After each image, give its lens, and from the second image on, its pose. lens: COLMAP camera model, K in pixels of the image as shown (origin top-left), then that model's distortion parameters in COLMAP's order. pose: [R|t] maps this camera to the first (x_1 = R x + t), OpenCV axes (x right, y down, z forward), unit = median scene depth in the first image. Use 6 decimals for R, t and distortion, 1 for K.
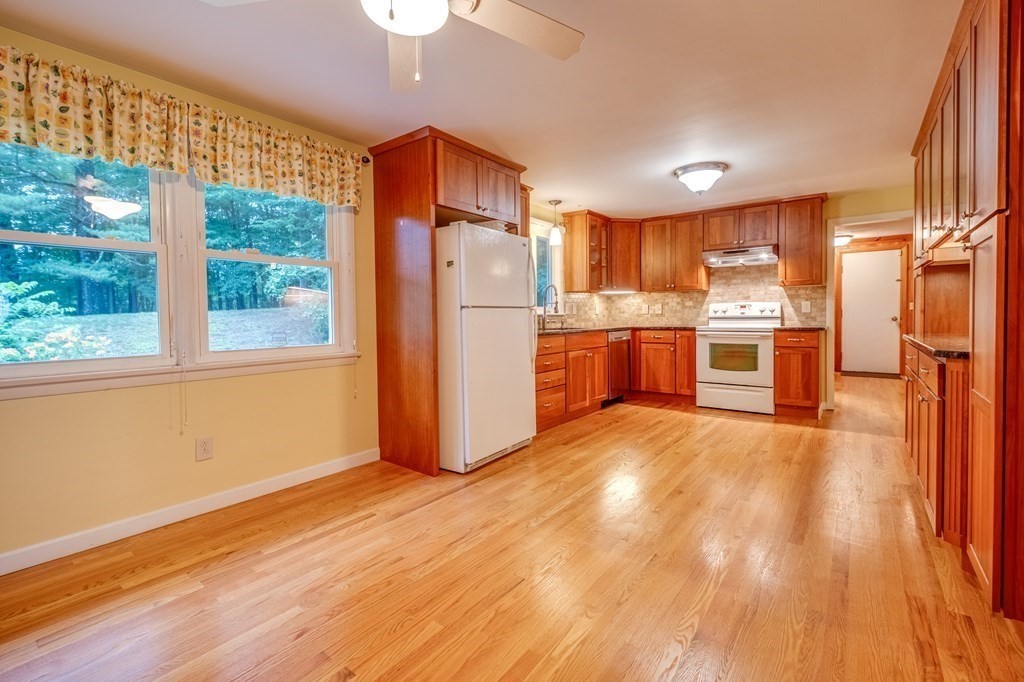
lens RADIAL K [[447.8, 0, 505.9], [0, 447.8, 326.9], [0, 0, 1]] dist [0.000348, -0.002849]
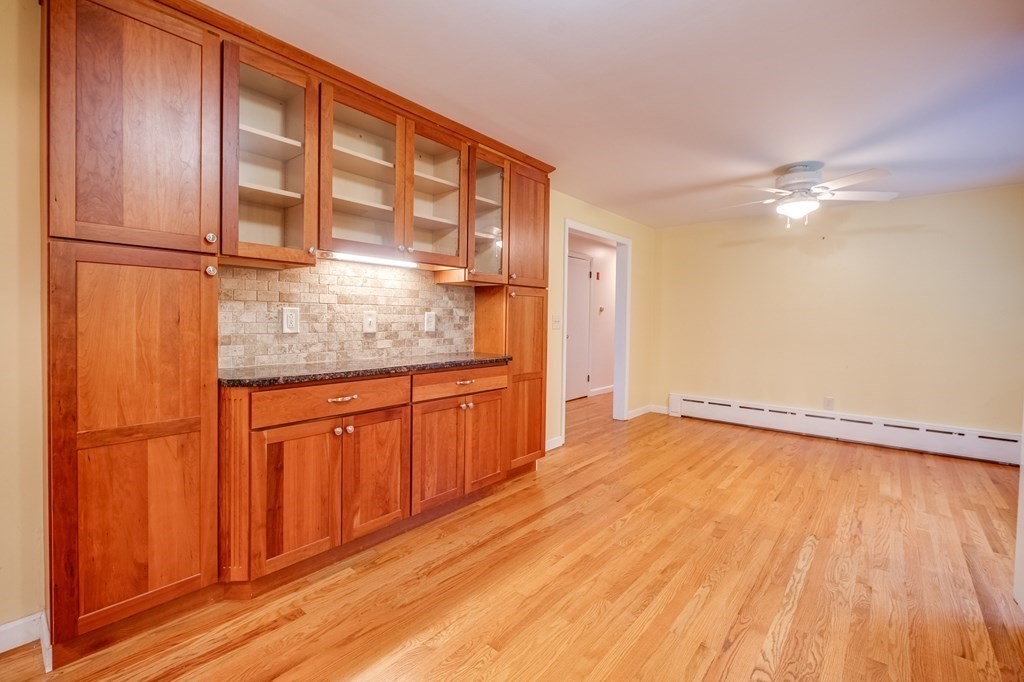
lens RADIAL K [[447.8, 0, 508.1], [0, 447.8, 324.7], [0, 0, 1]] dist [0.000348, -0.002849]
pose [[-0.999220, -0.004446, 0.039250, 0.332238], [-0.002729, 0.999042, 0.043674, -0.046220], [-0.039407, 0.043533, -0.998275, 0.930688]]
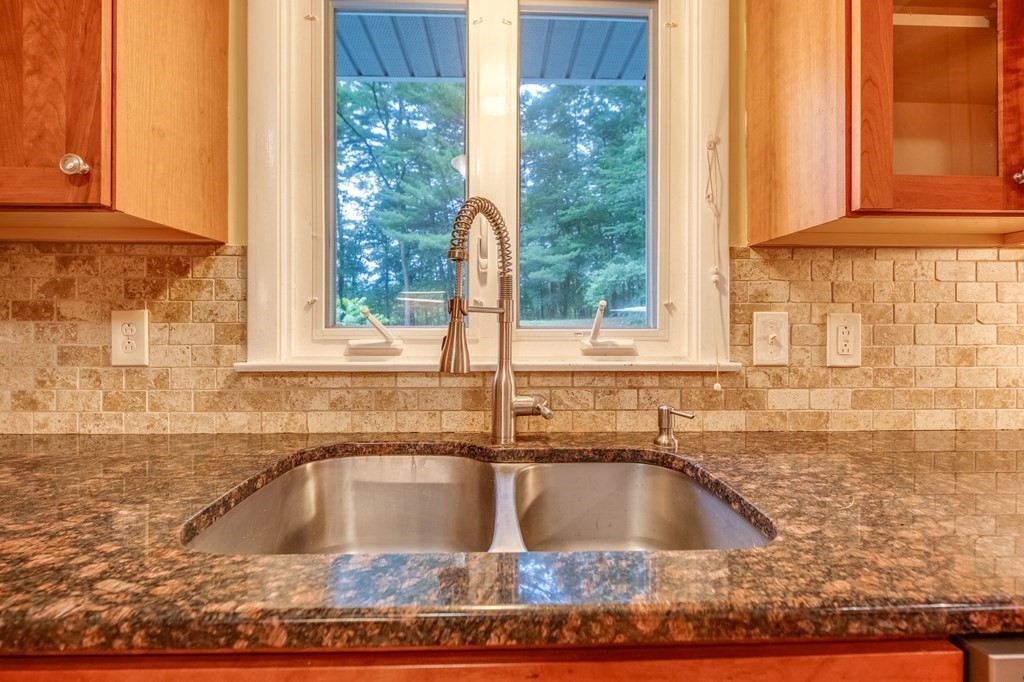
lens RADIAL K [[447.8, 0, 506.7], [0, 447.8, 326.8], [0, 0, 1]] dist [0.000348, -0.002849]
pose [[0.638121, 0.016279, -0.769764, 0.228526], [-0.028735, 0.999583, -0.002681, -0.044079], [0.769399, 0.023830, 0.638323, 0.854990]]
